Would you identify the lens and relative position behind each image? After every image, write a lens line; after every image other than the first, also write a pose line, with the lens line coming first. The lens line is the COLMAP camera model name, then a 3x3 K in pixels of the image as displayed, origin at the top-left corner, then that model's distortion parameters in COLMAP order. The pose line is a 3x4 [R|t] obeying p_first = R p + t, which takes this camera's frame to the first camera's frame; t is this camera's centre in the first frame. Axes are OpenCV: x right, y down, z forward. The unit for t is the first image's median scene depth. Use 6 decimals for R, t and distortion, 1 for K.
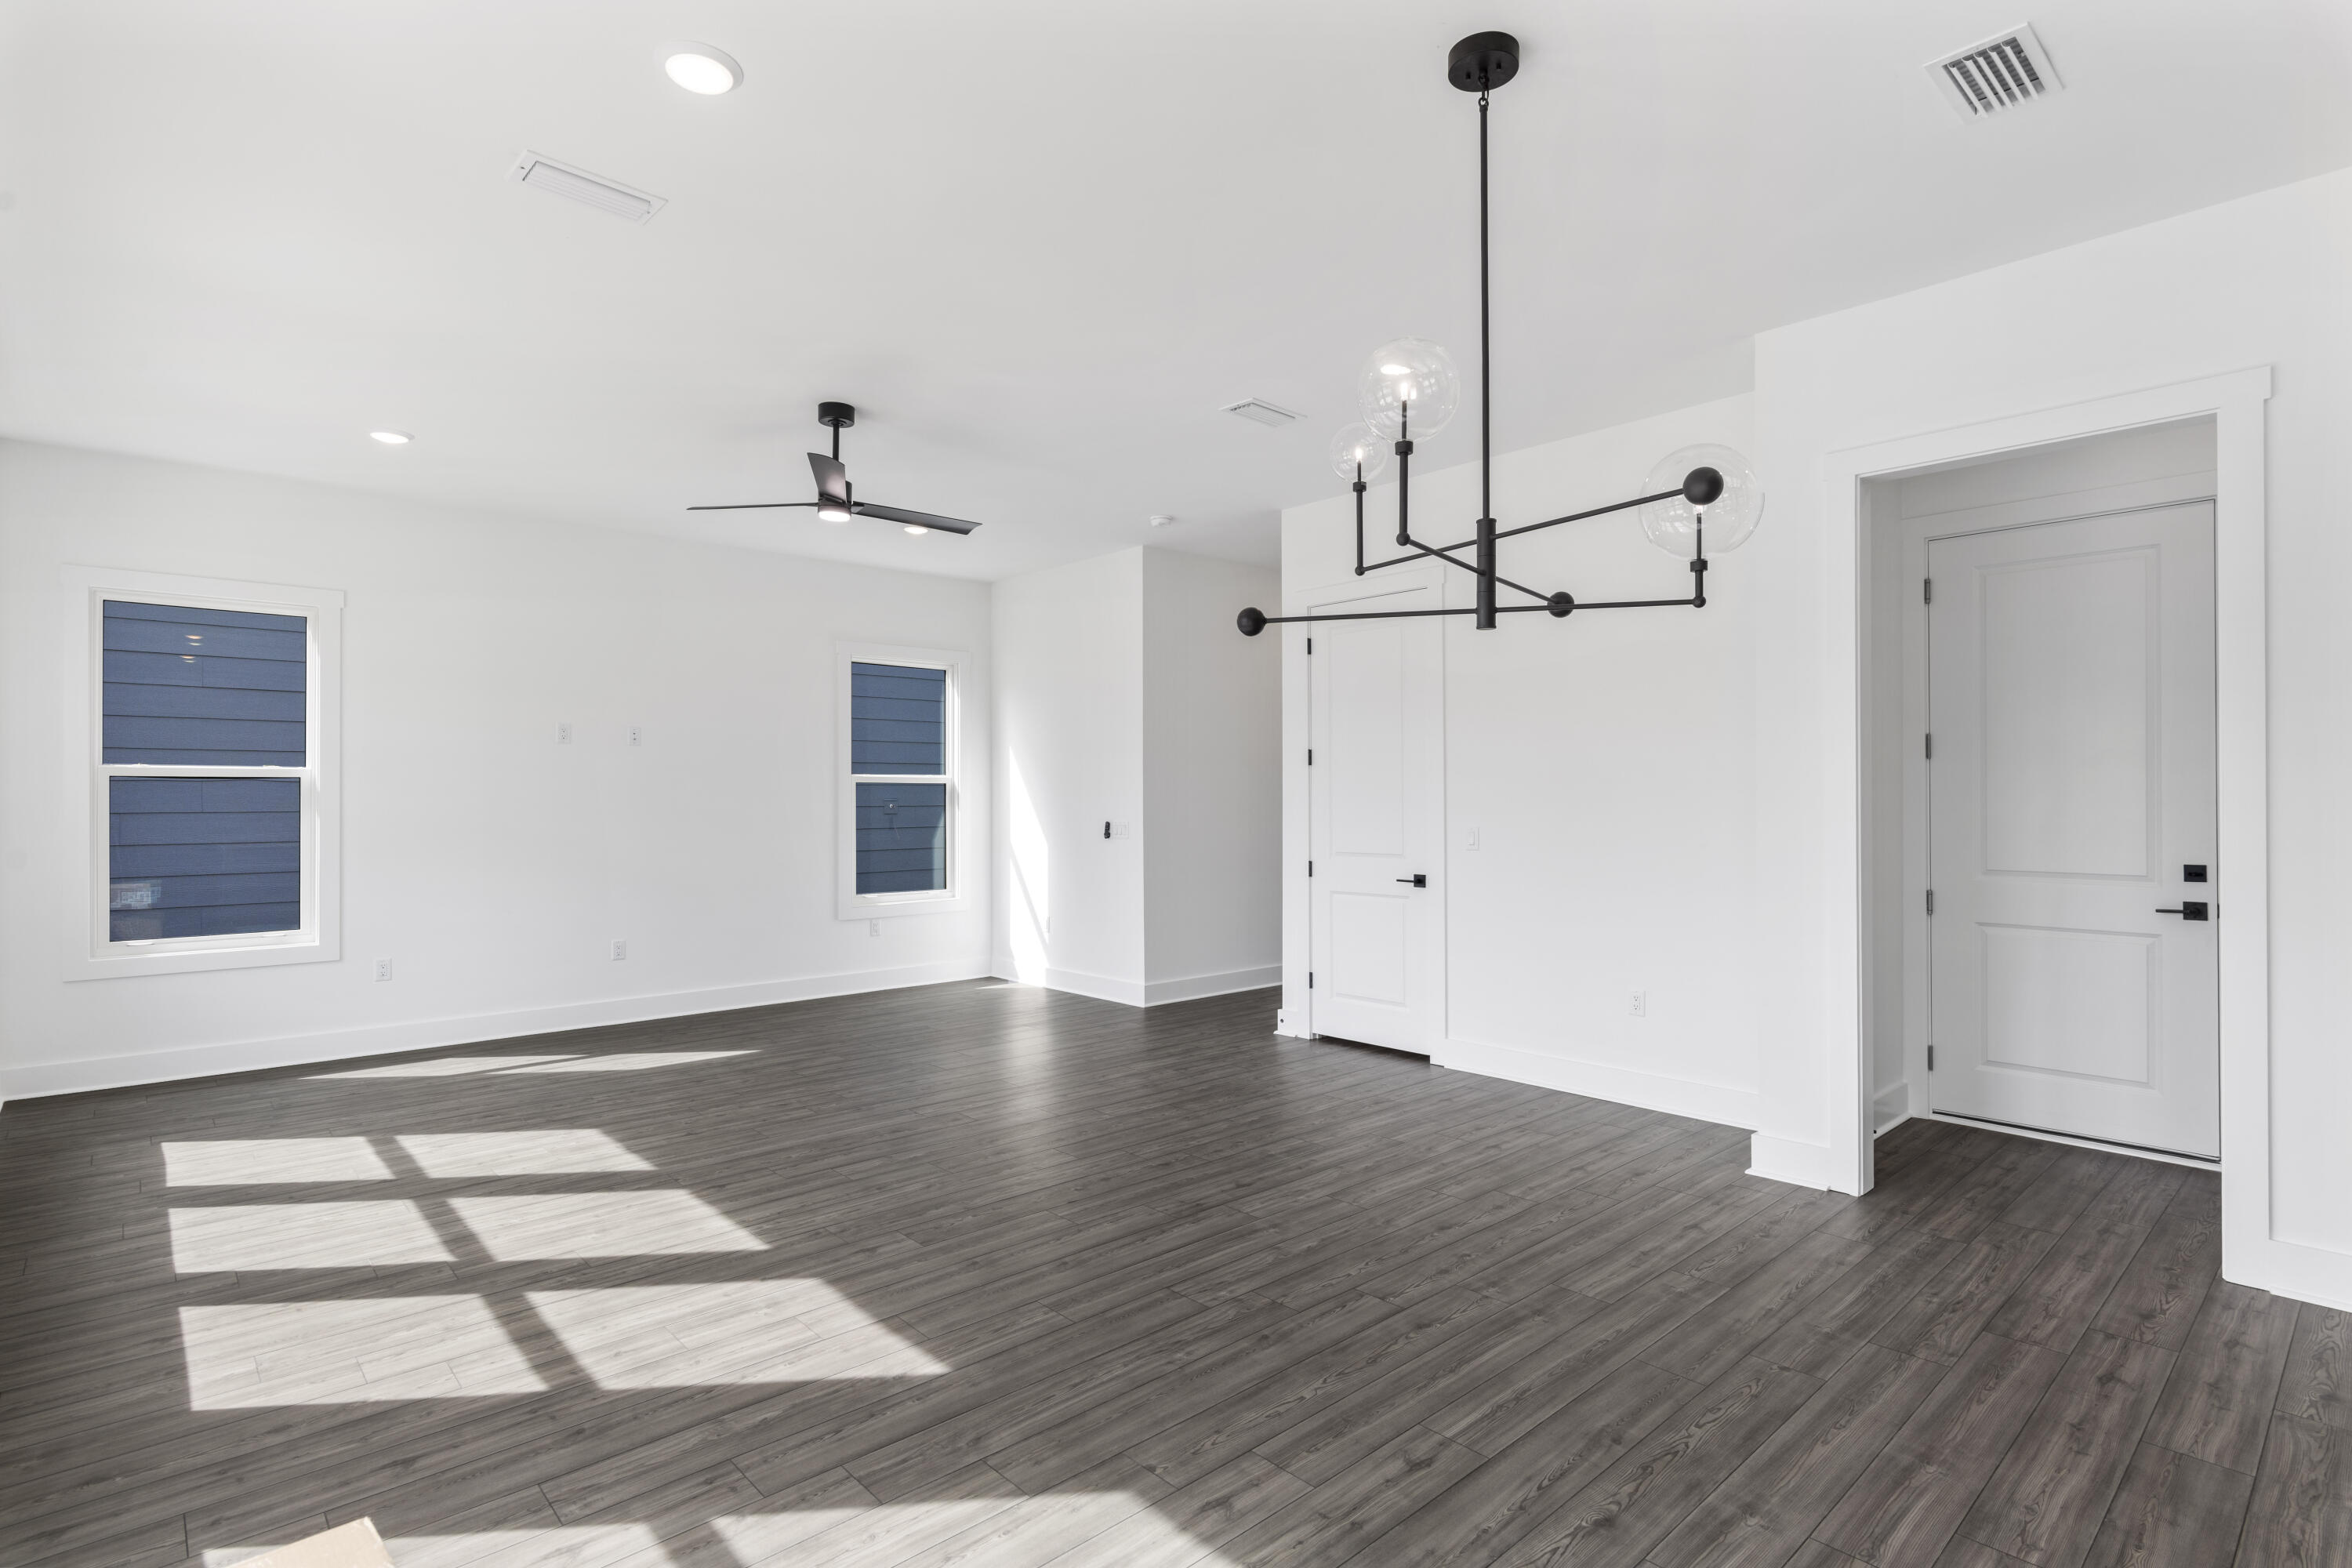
lens RADIAL K [[1156.8, 0, 1192.8], [0, 1156.8, 798.8], [0, 0, 1]] dist [0.008135, -0.002511]
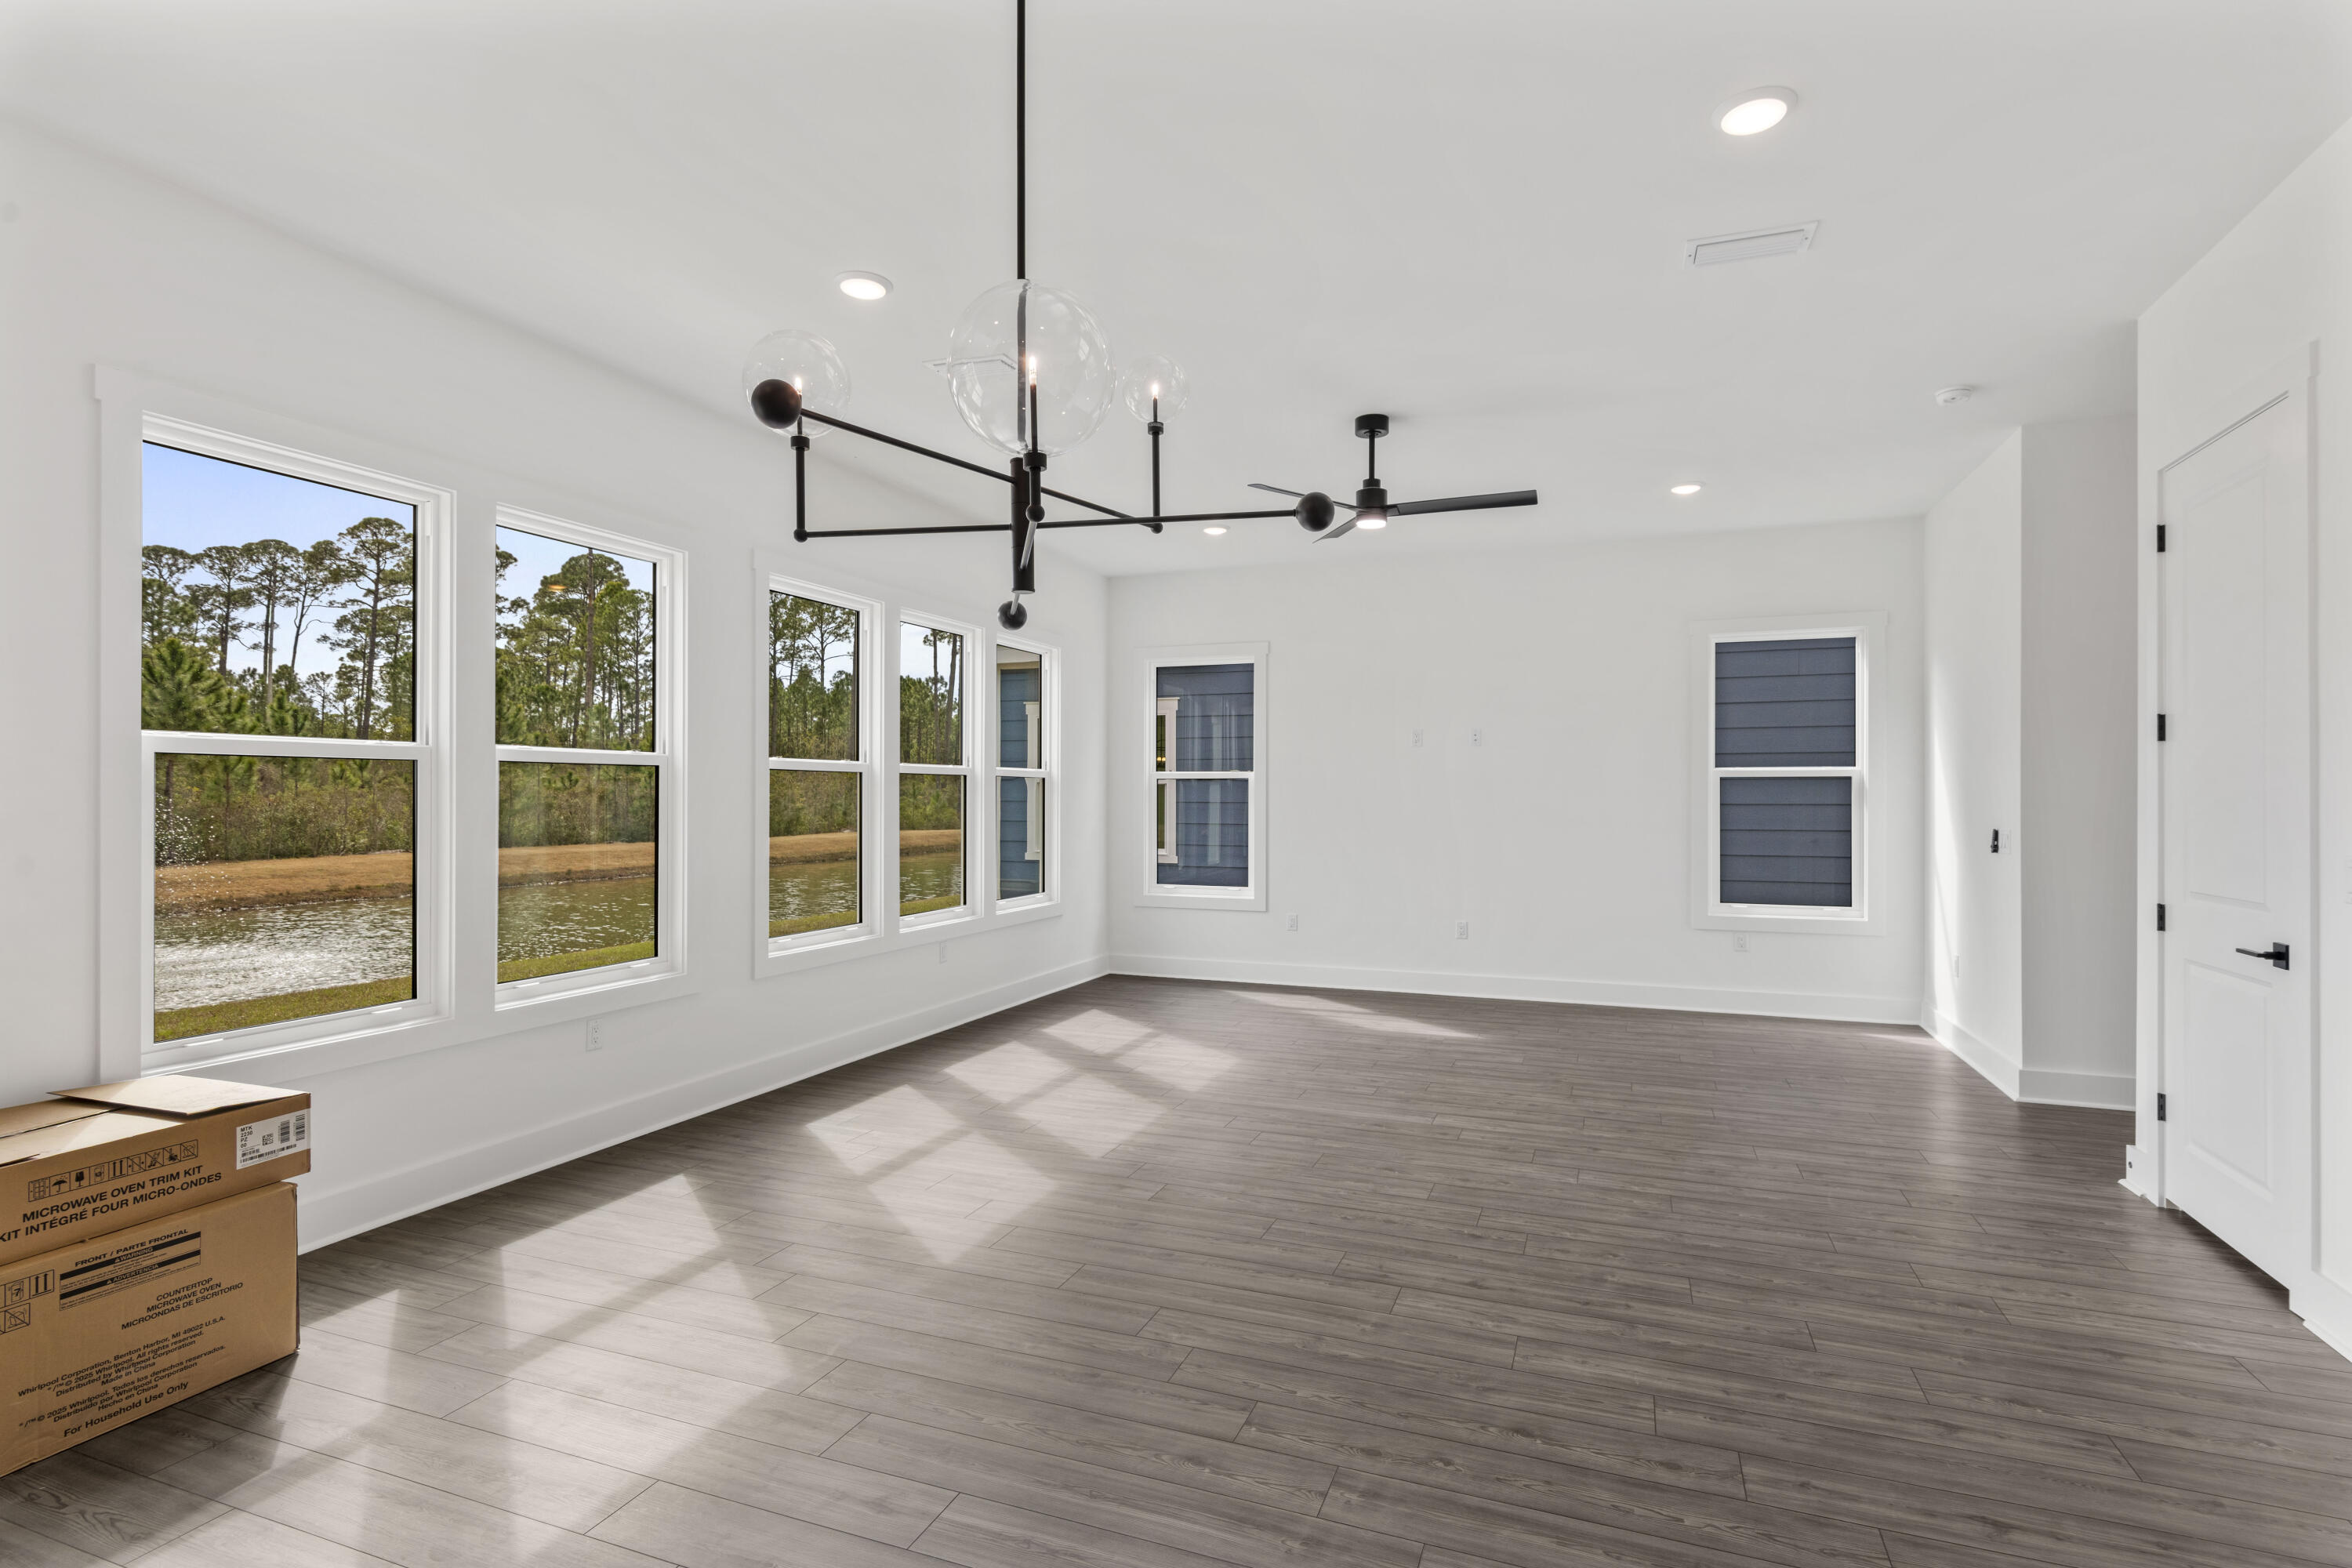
lens RADIAL K [[1156.8, 0, 1168.2], [0, 1156.8, 776.9], [0, 0, 1]] dist [0.008135, -0.002511]
pose [[0.427955, -0.011850, -0.903722, 0.681097], [-0.002789, 0.999892, -0.014432, -0.000022], [0.903796, 0.008697, 0.427876, 0.478078]]
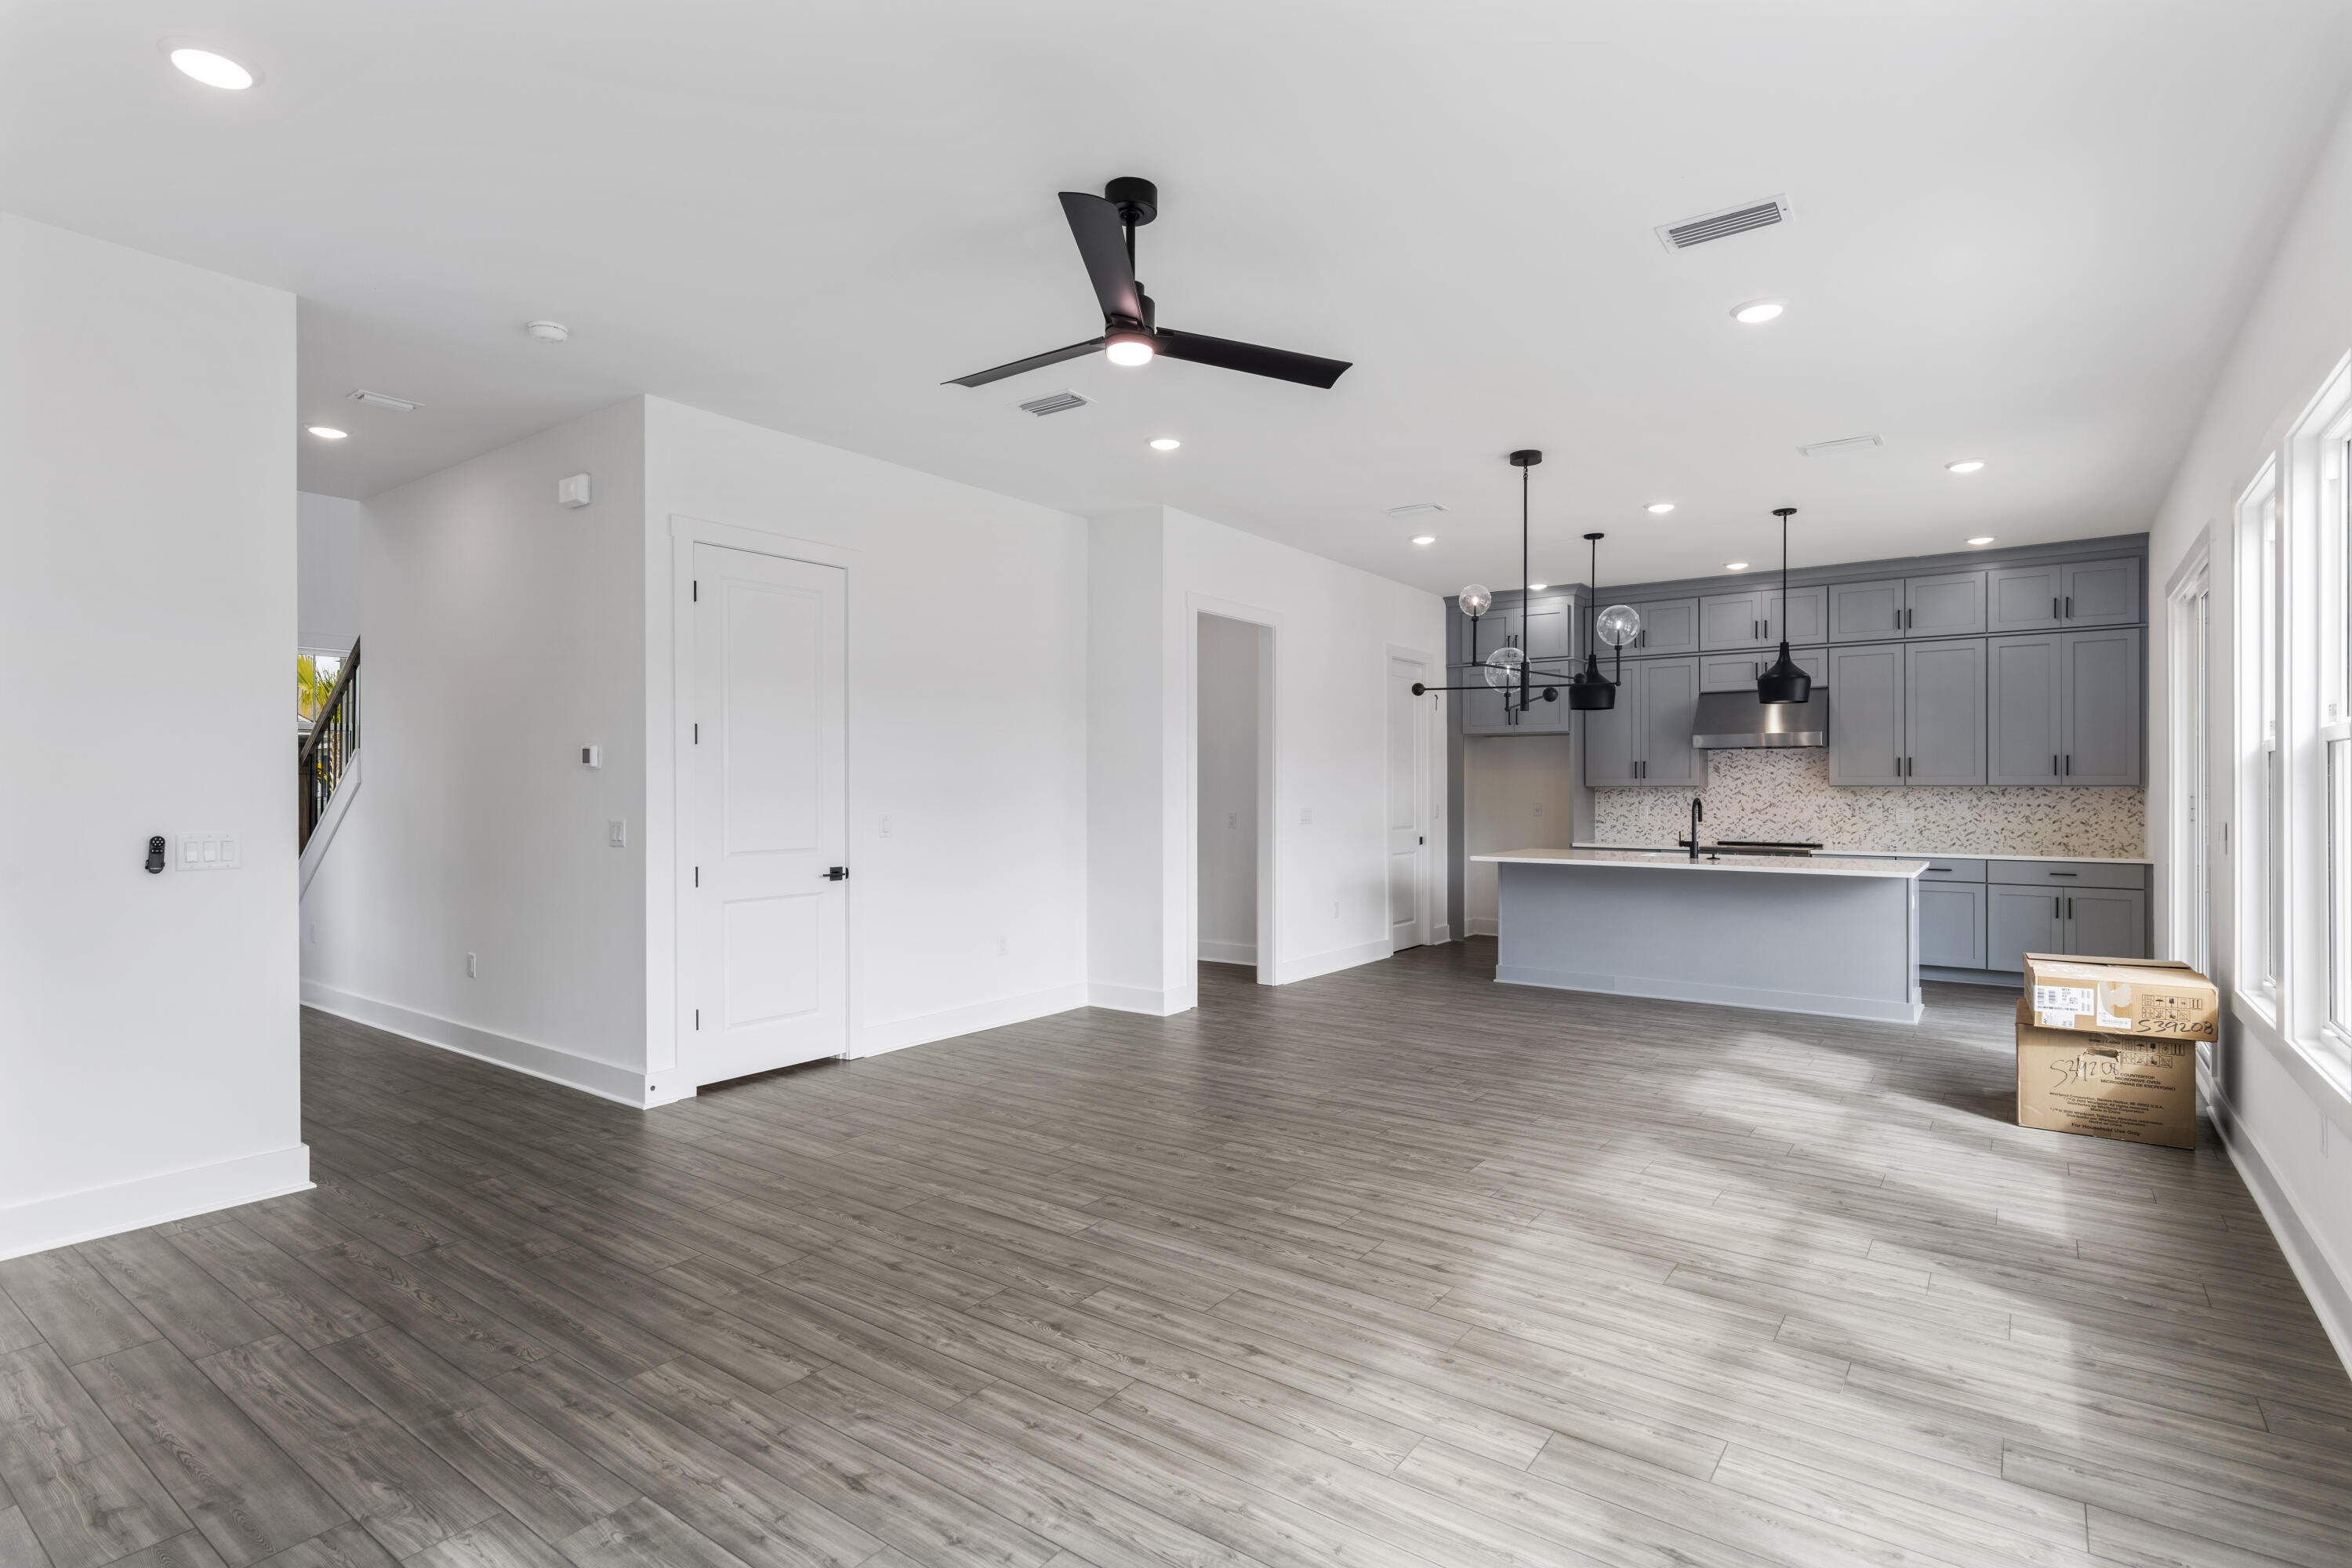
lens RADIAL K [[1156.8, 0, 1184.0], [0, 1156.8, 782.0], [0, 0, 1]] dist [0.008135, -0.002511]
pose [[-0.193155, 0.008058, 0.981135, -1.179679], [0.001607, 0.999968, -0.007897, 0.006258], [-0.981167, 0.000052, -0.193162, 1.347751]]
